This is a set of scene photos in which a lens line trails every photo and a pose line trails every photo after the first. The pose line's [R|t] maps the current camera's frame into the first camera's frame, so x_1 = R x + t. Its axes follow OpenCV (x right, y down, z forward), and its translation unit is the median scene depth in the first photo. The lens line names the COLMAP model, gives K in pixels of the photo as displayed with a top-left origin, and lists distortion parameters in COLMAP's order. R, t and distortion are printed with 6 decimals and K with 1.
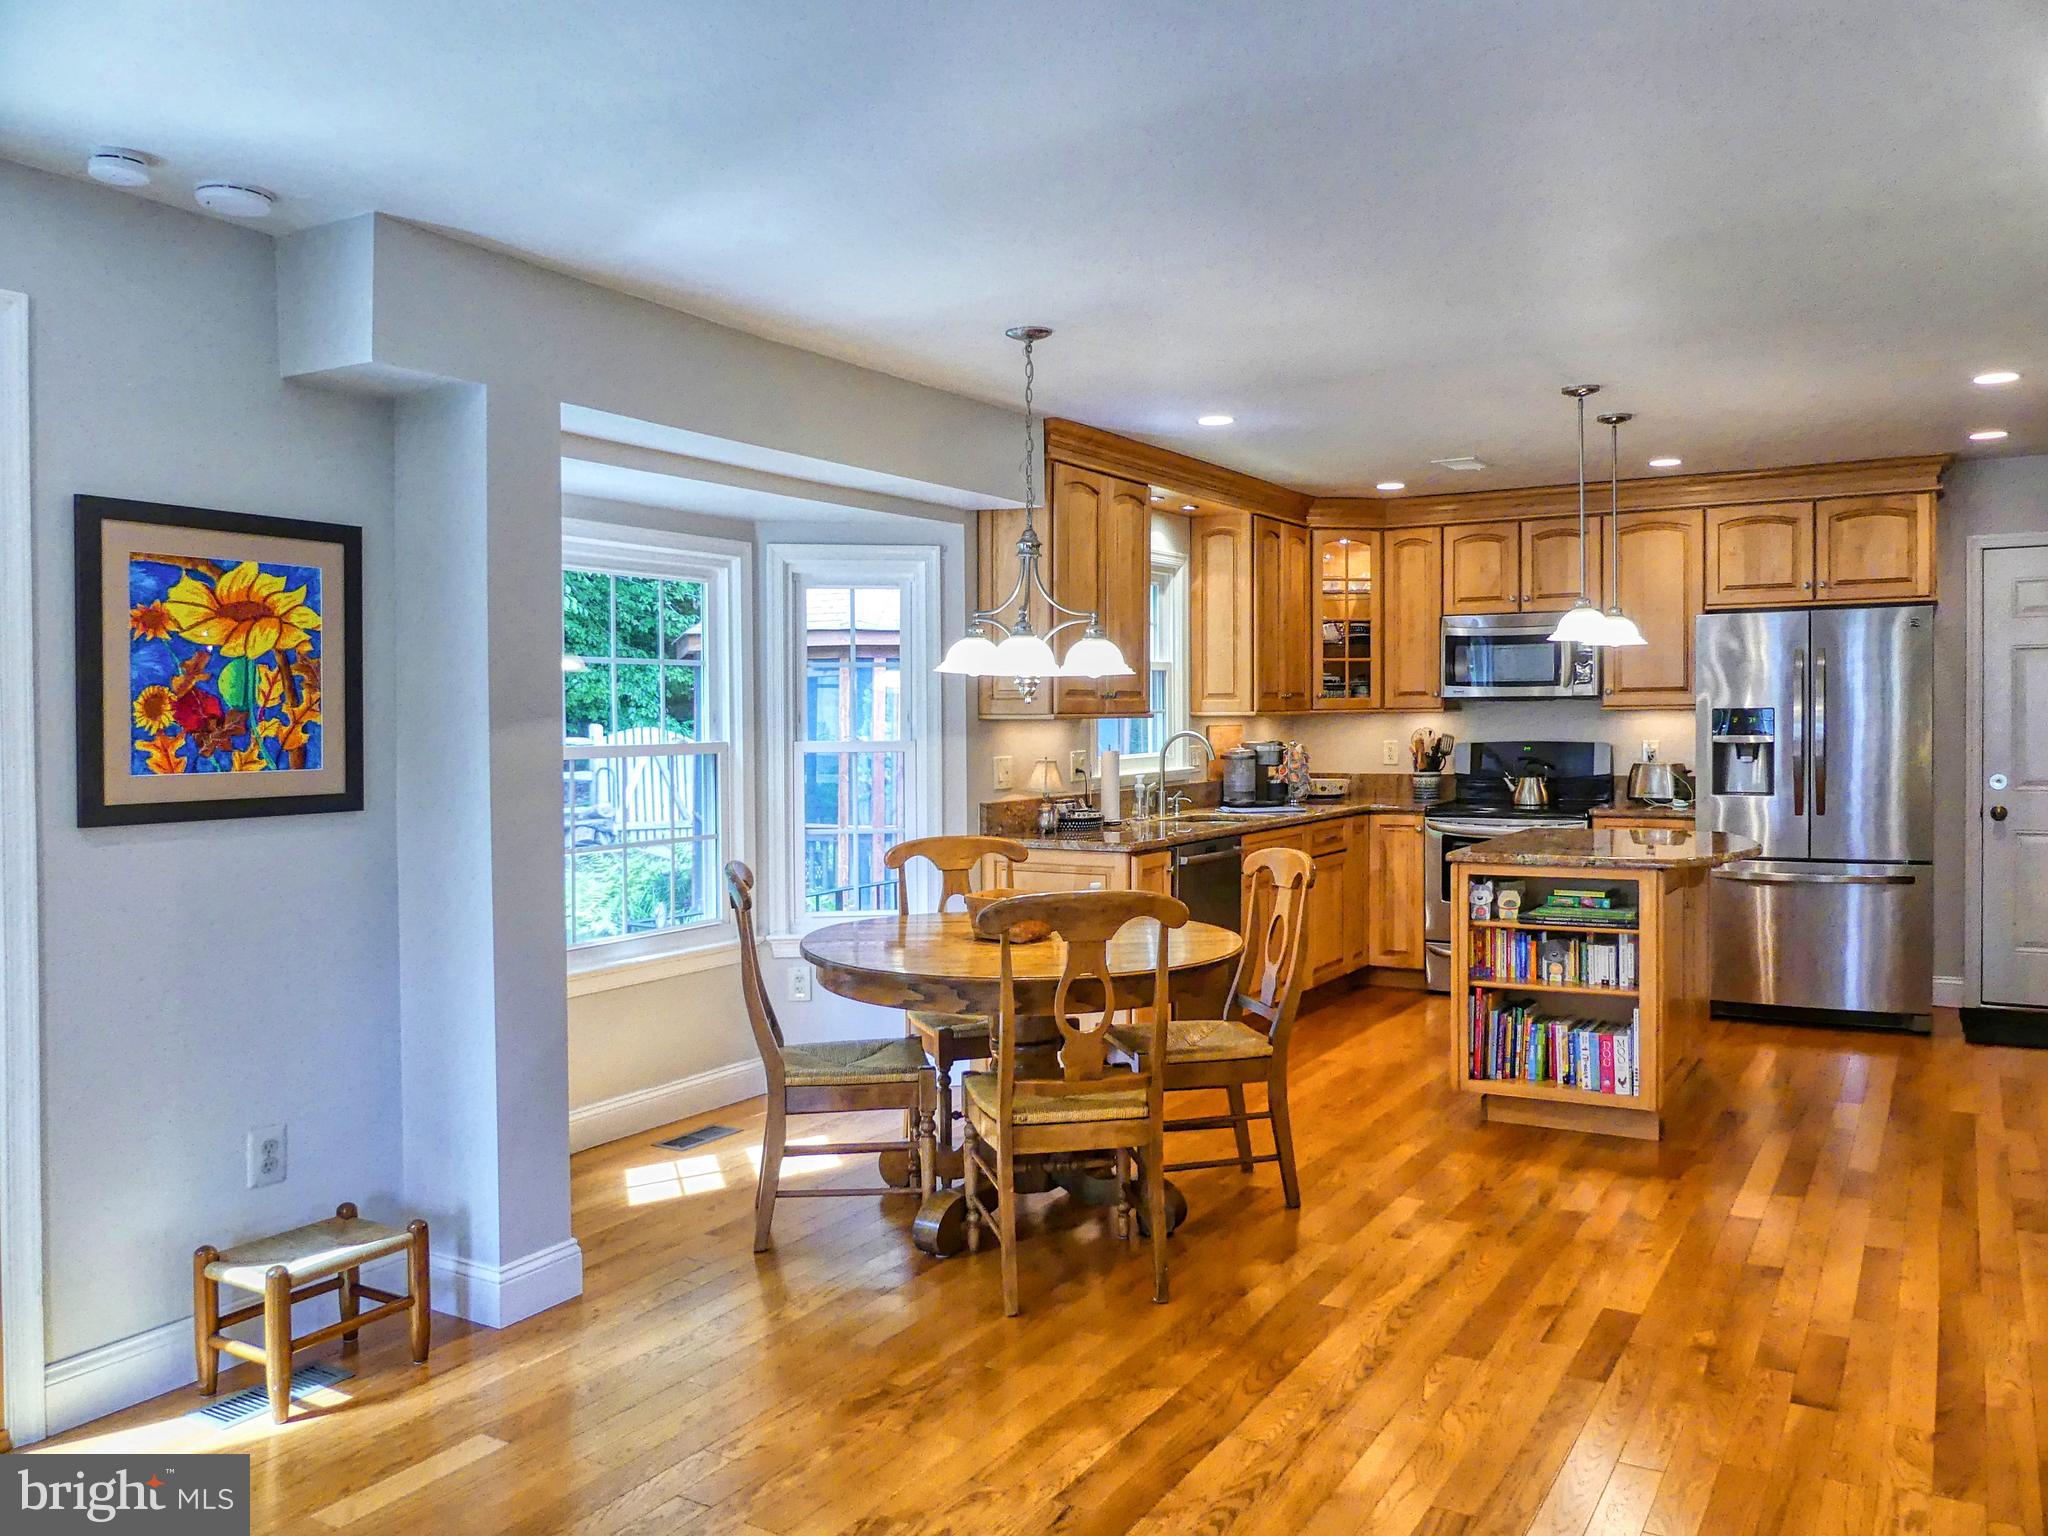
lens RADIAL K [[1574.9, 0, 1035.2], [0, 1574.9, 761.0], [0, 0, 1]] dist [-0.023917, 0.033510]
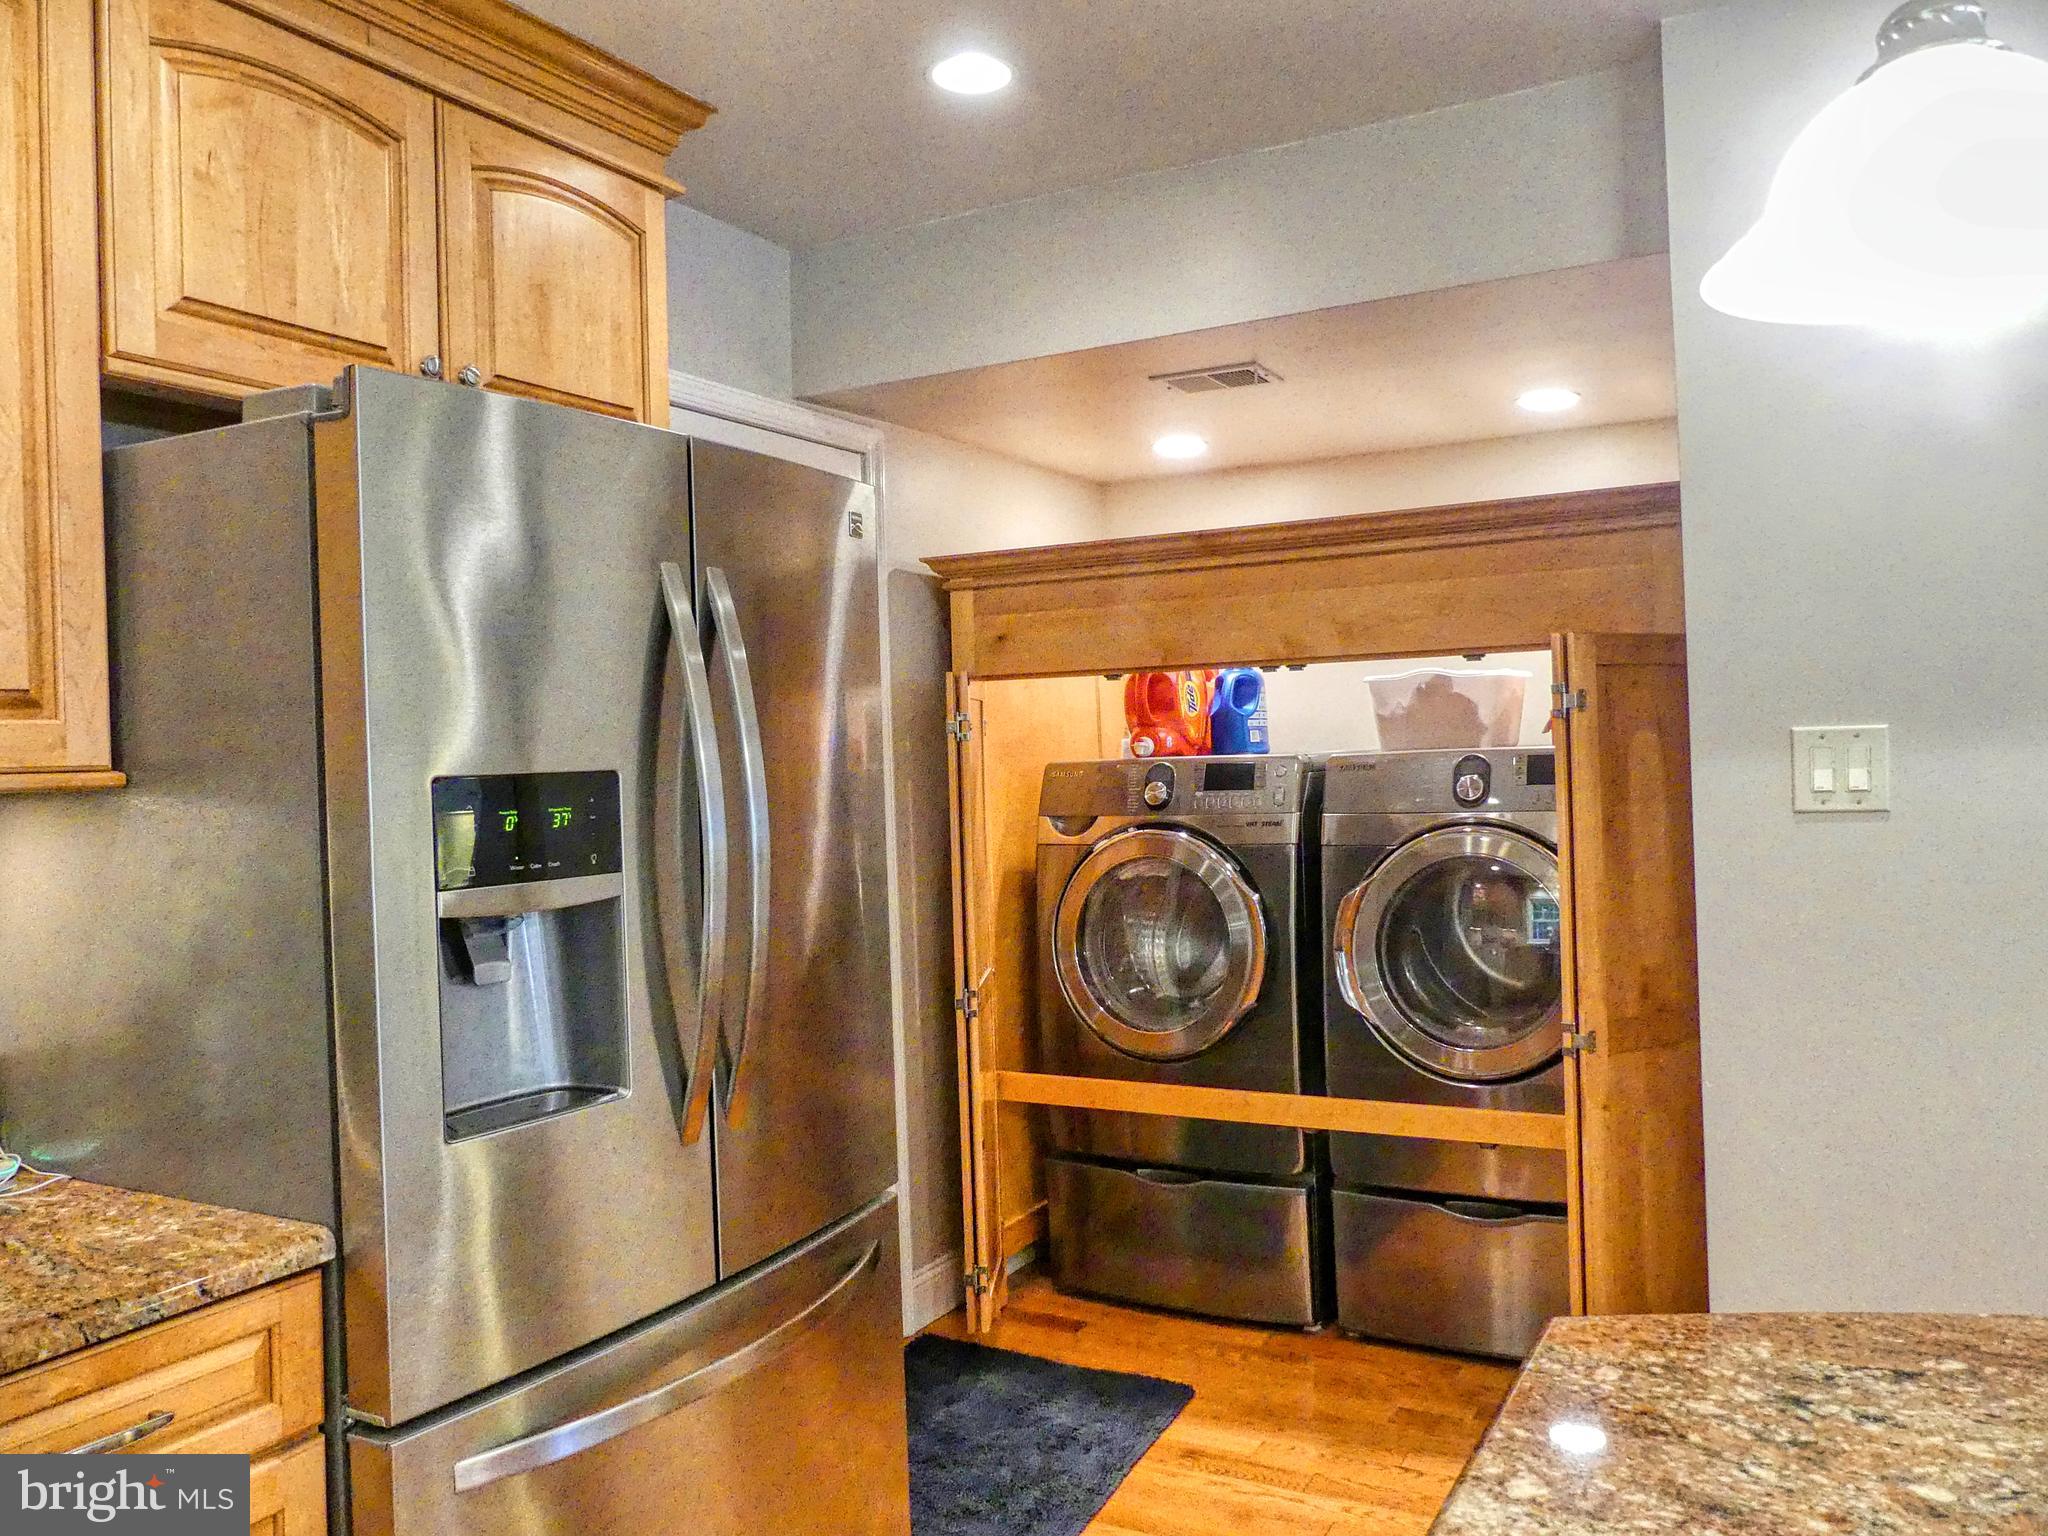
lens RADIAL K [[1574.9, 0, 1035.2], [0, 1574.9, 761.0], [0, 0, 1]] dist [-0.023917, 0.033510]
pose [[-0.025653, 0.010352, 0.999617, 0.196752], [0.058538, 0.998246, -0.008835, -0.028074], [-0.997956, 0.058289, -0.026213, 0.919569]]
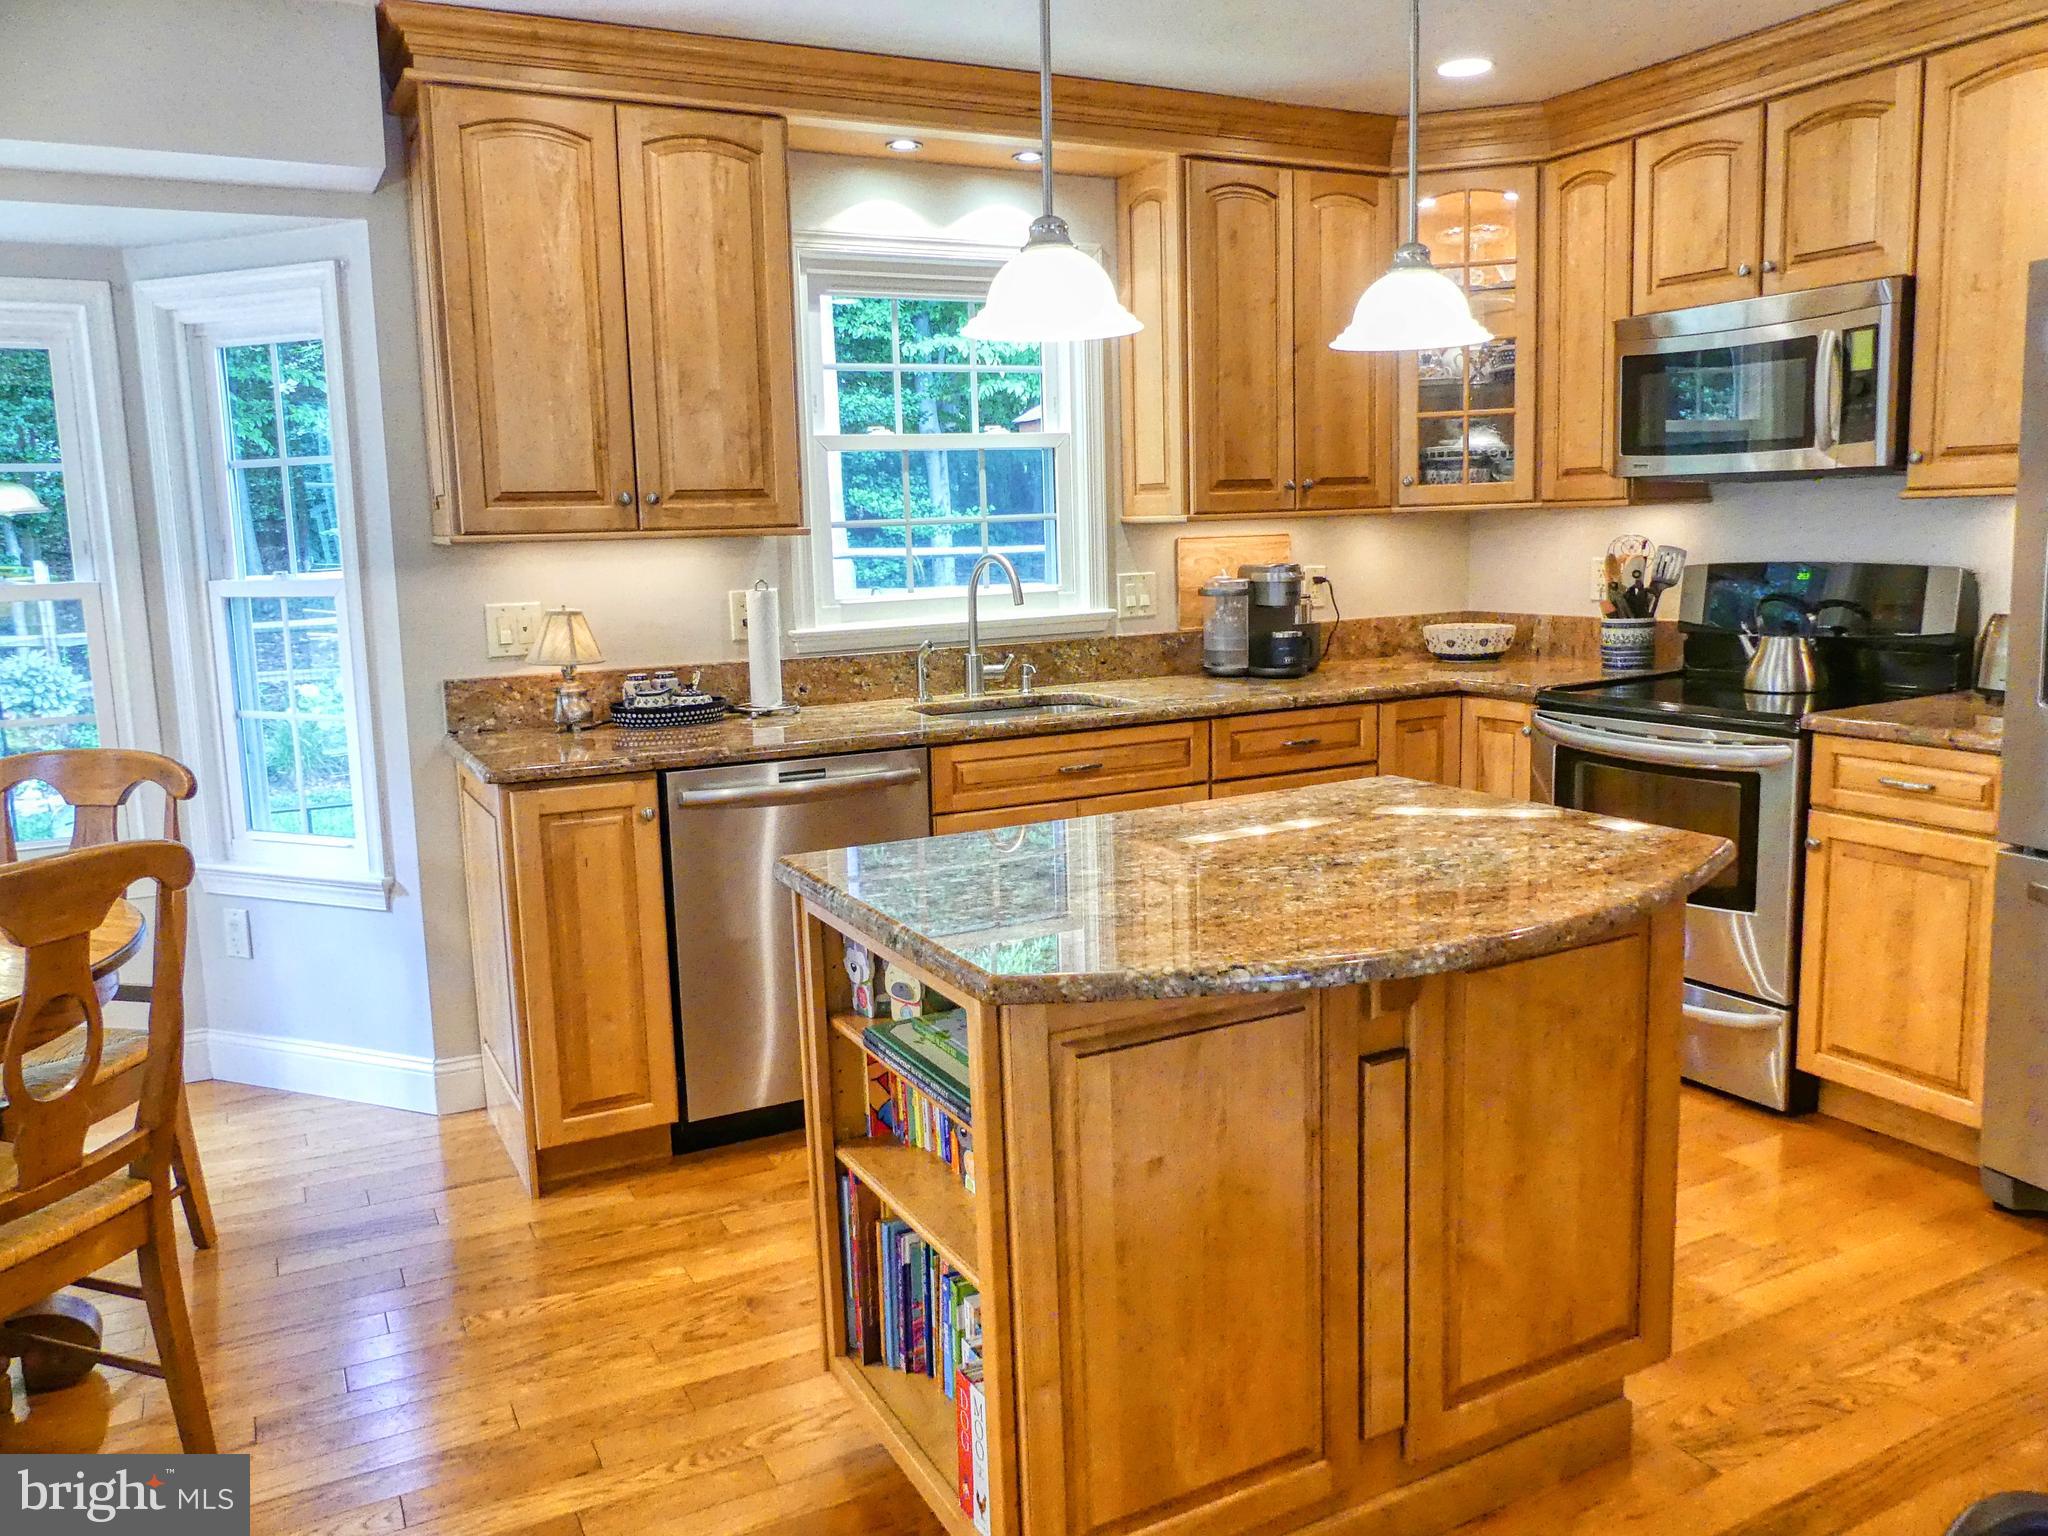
lens RADIAL K [[1571.9, 0, 1026.9], [0, 1571.9, 760.7], [0, 0, 1]] dist [-0.034134, 0.000042]
pose [[0.849600, 0.063219, -0.523626, 0.421706], [0.006038, 0.991560, 0.129511, -0.018003], [0.527394, -0.113194, 0.842047, 0.514039]]
